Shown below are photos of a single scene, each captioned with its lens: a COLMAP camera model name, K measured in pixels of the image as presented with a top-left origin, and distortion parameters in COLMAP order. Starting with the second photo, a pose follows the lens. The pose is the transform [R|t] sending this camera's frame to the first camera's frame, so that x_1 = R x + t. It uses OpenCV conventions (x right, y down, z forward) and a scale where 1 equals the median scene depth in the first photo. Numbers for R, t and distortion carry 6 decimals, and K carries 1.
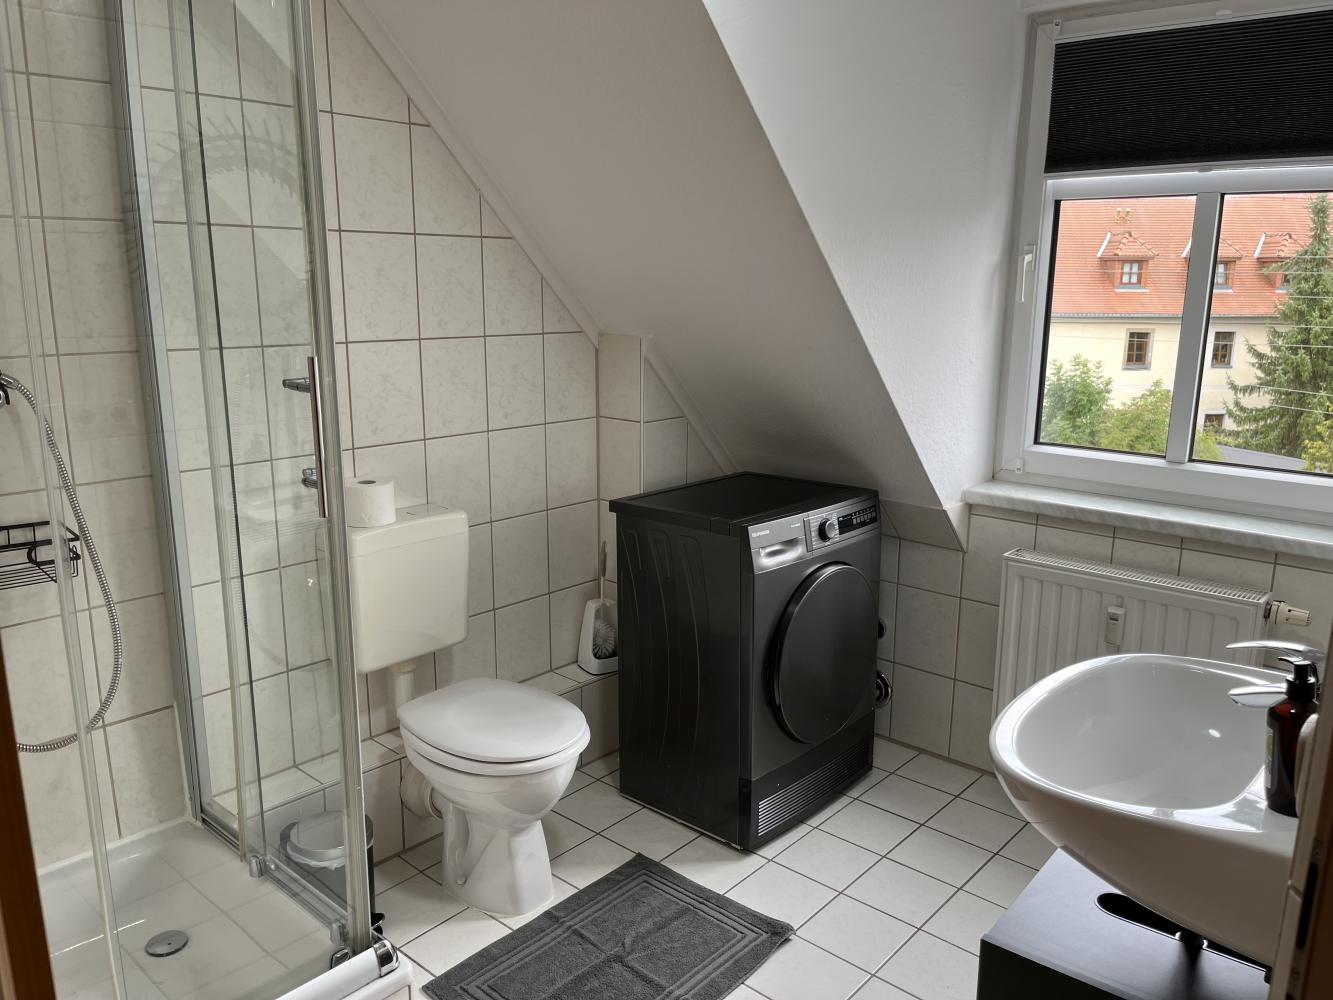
lens RADIAL K [[1016.9, 0, 669.4], [0, 1016.9, 495.8], [0, 0, 1]] dist [0.008127, -0.015081]
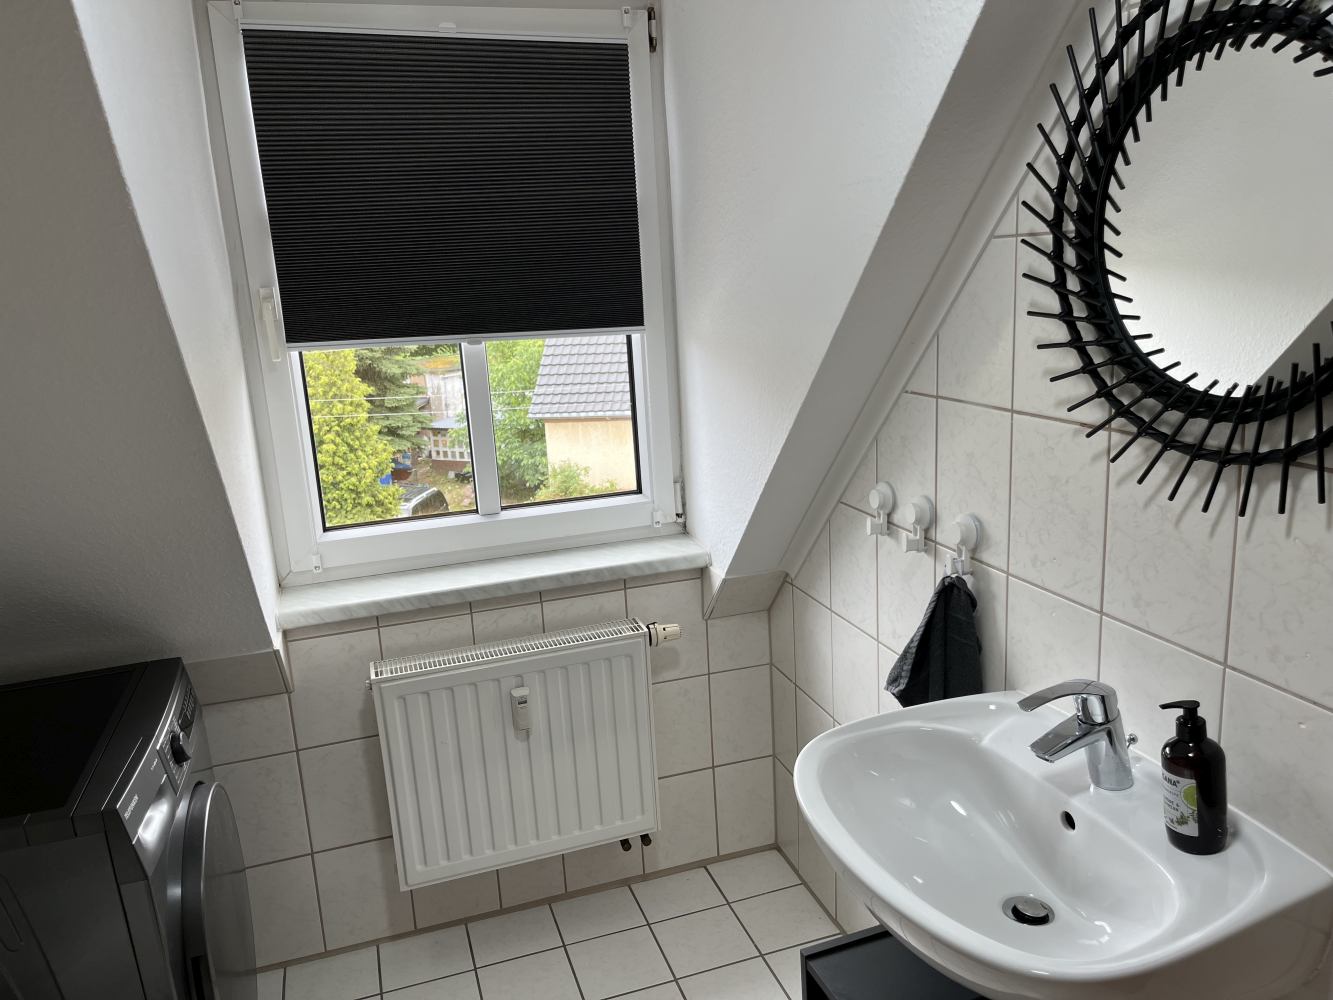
lens RADIAL K [[1016.9, 0, 671.4], [0, 1016.9, 503.7], [0, 0, 1]] dist [0.008127, -0.015081]
pose [[0.506817, -0.224724, 0.832247, -0.181997], [0.242074, 0.963679, 0.112796, -0.106842], [-0.827367, 0.144299, 0.542809, 0.369746]]
